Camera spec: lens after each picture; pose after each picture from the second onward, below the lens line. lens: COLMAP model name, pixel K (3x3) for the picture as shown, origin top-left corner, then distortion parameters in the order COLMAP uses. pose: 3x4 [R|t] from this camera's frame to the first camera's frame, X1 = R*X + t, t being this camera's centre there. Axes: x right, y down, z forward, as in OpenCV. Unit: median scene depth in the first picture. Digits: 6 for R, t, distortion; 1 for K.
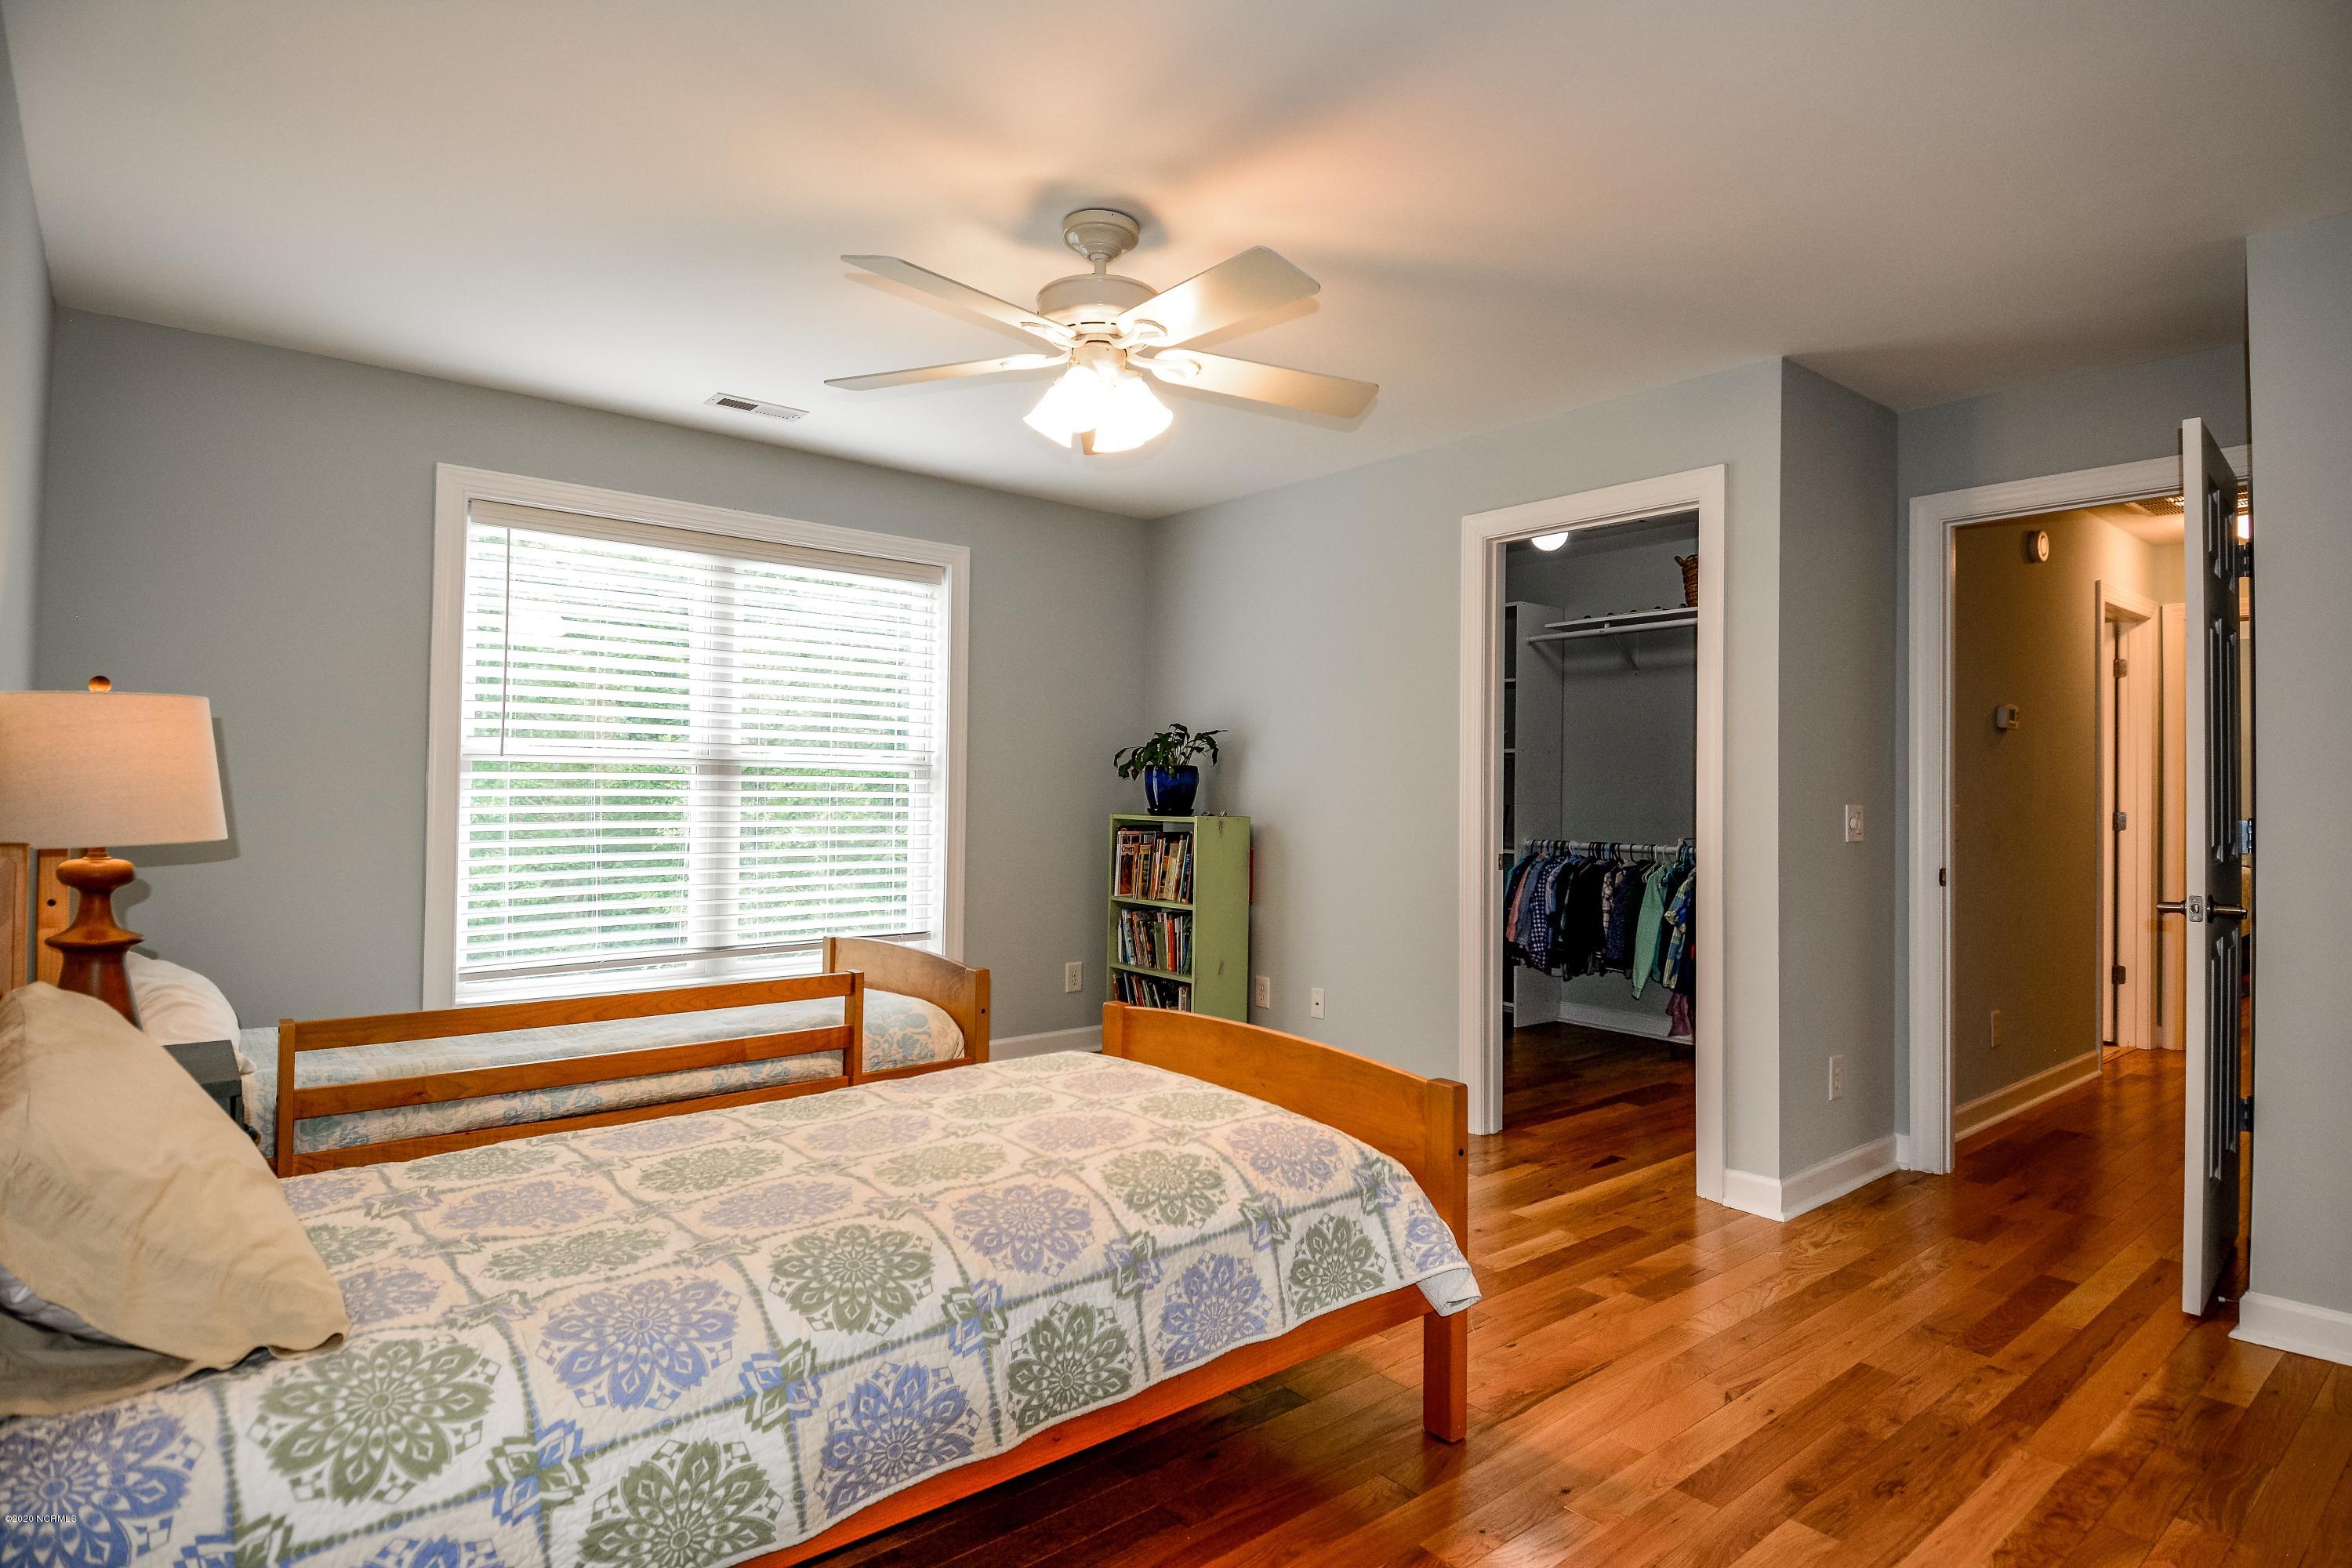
lens RADIAL K [[1246.5, 0, 1176.0], [0, 1246.5, 784.0], [0, 0, 1]] dist [0.000996, 0.000046]
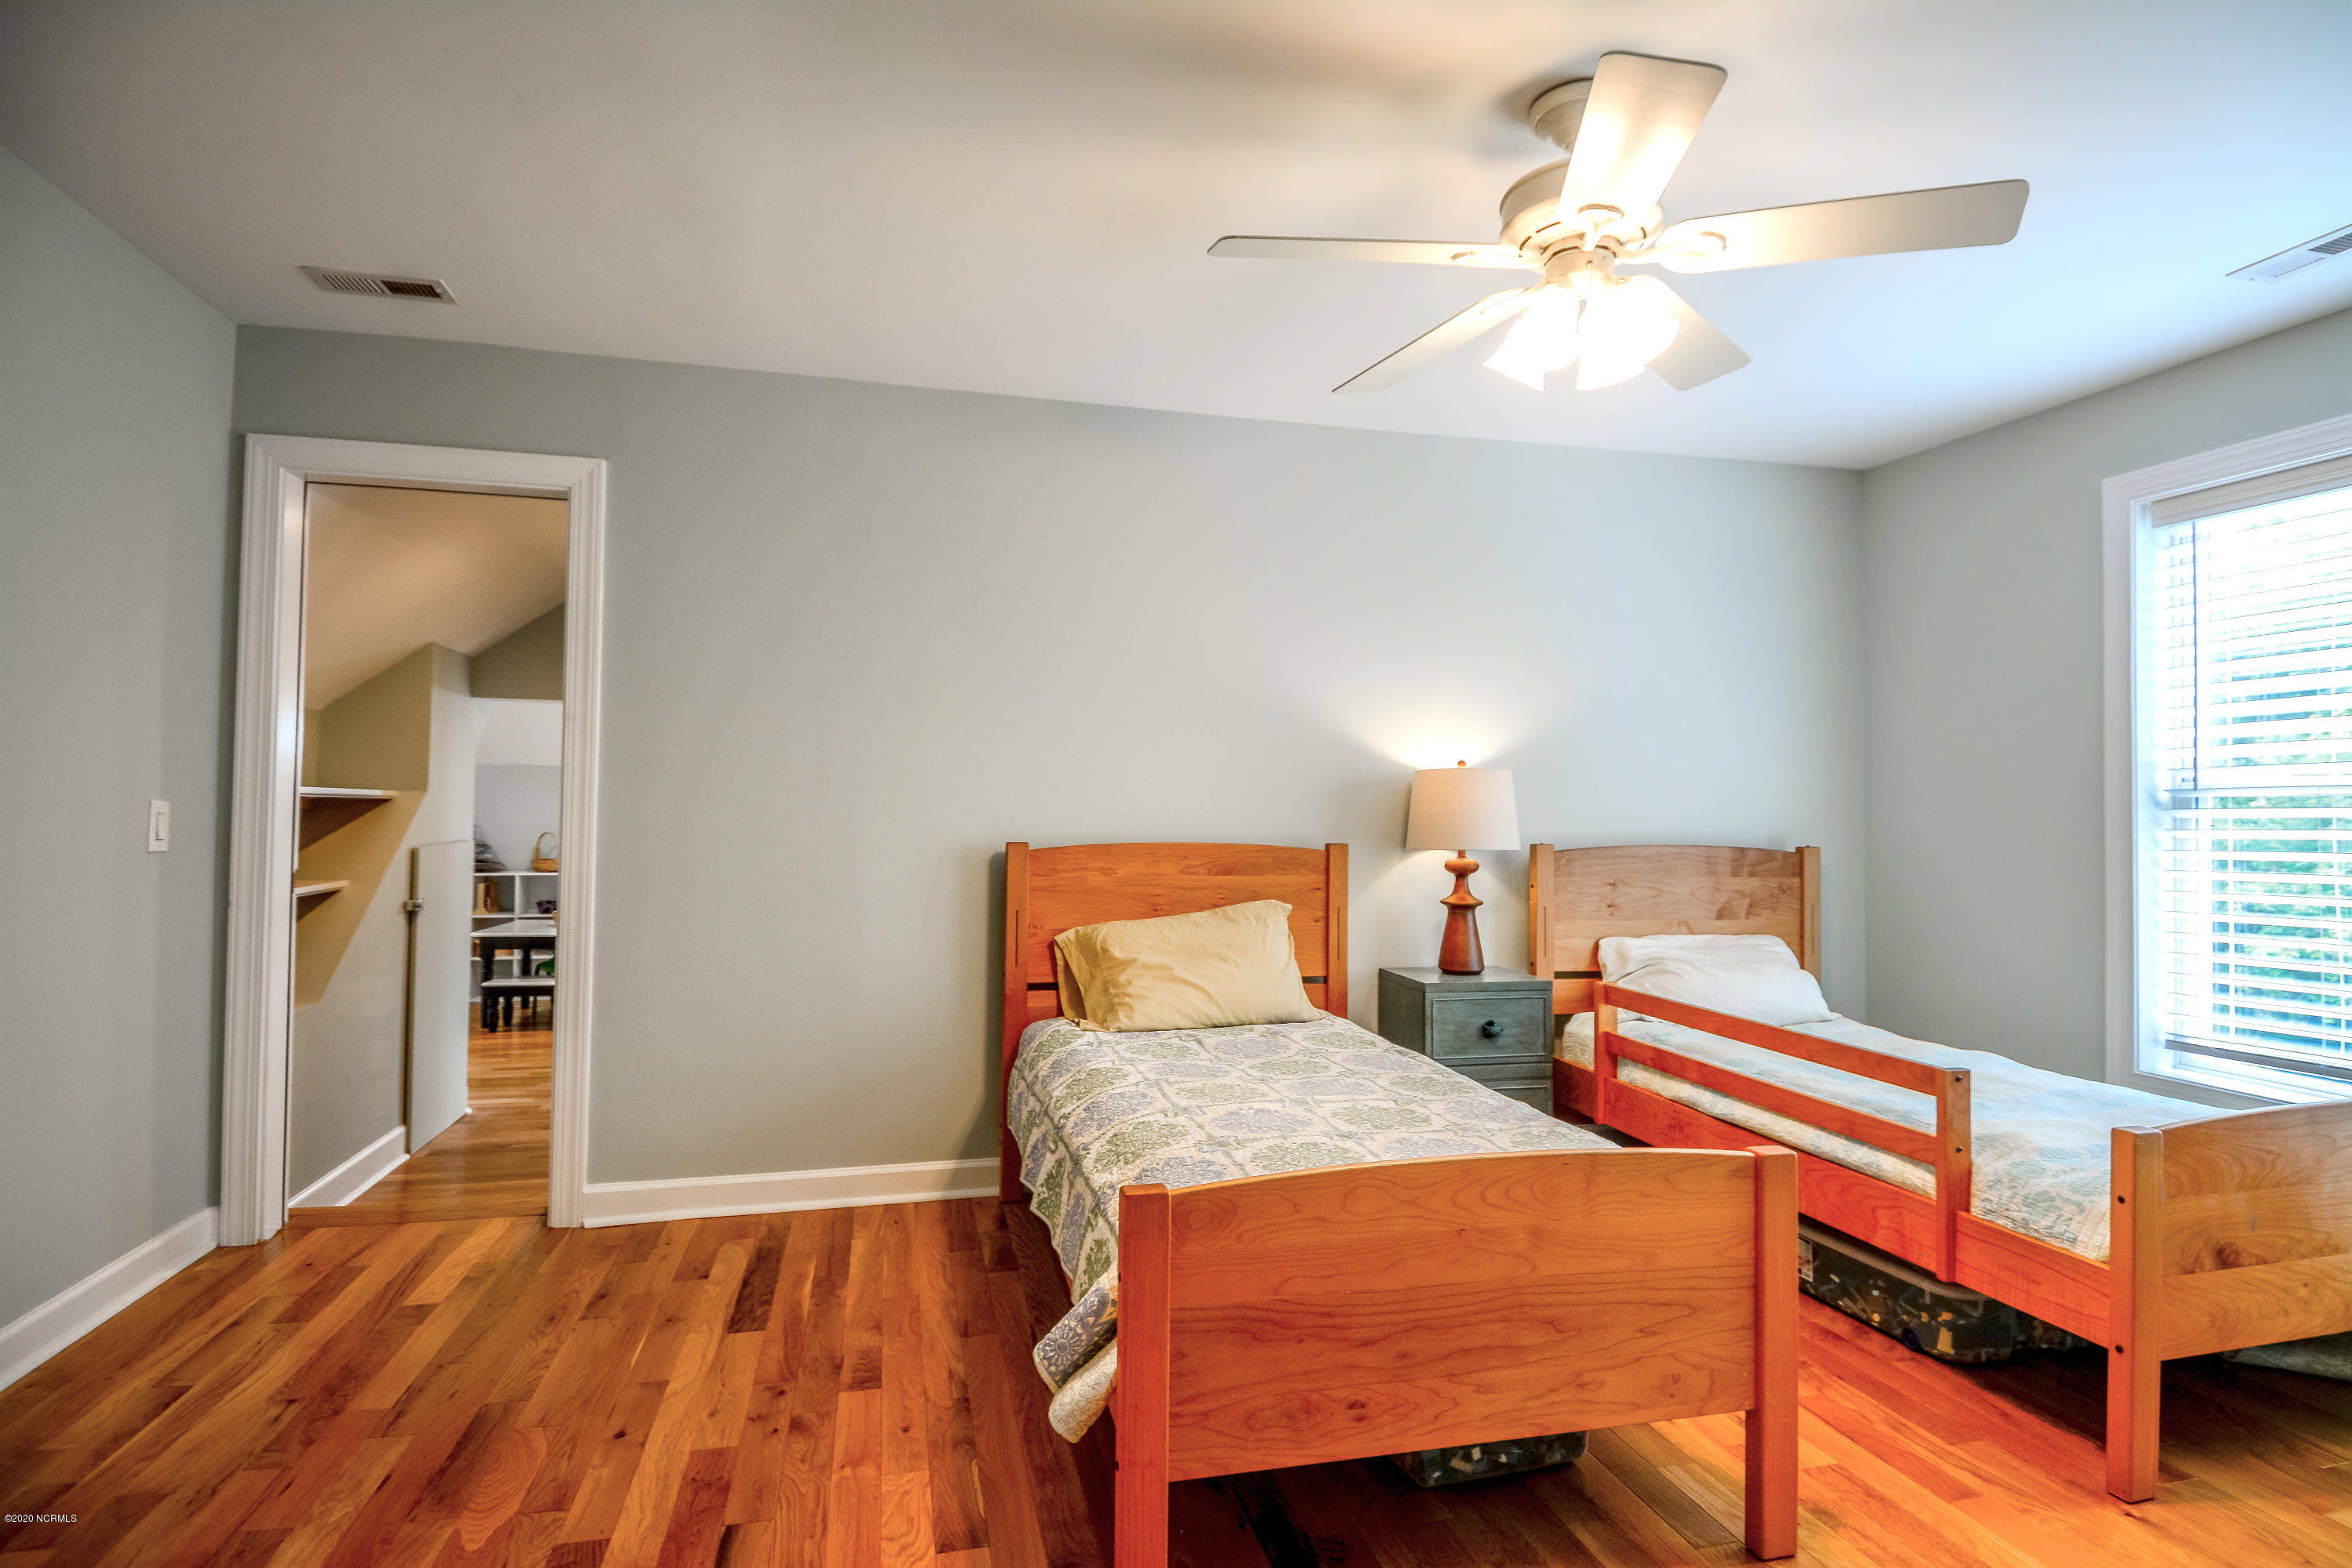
lens RADIAL K [[1148.3, 0, 1176.0], [0, 1148.3, 784.0], [0, 0, 1]] dist [-0.001462, -0.000192]
pose [[-0.428101, -0.041206, -0.902791, 0.566403], [-0.010903, 0.999123, -0.040433, 0.015165], [0.903665, -0.007466, -0.428175, 0.888887]]
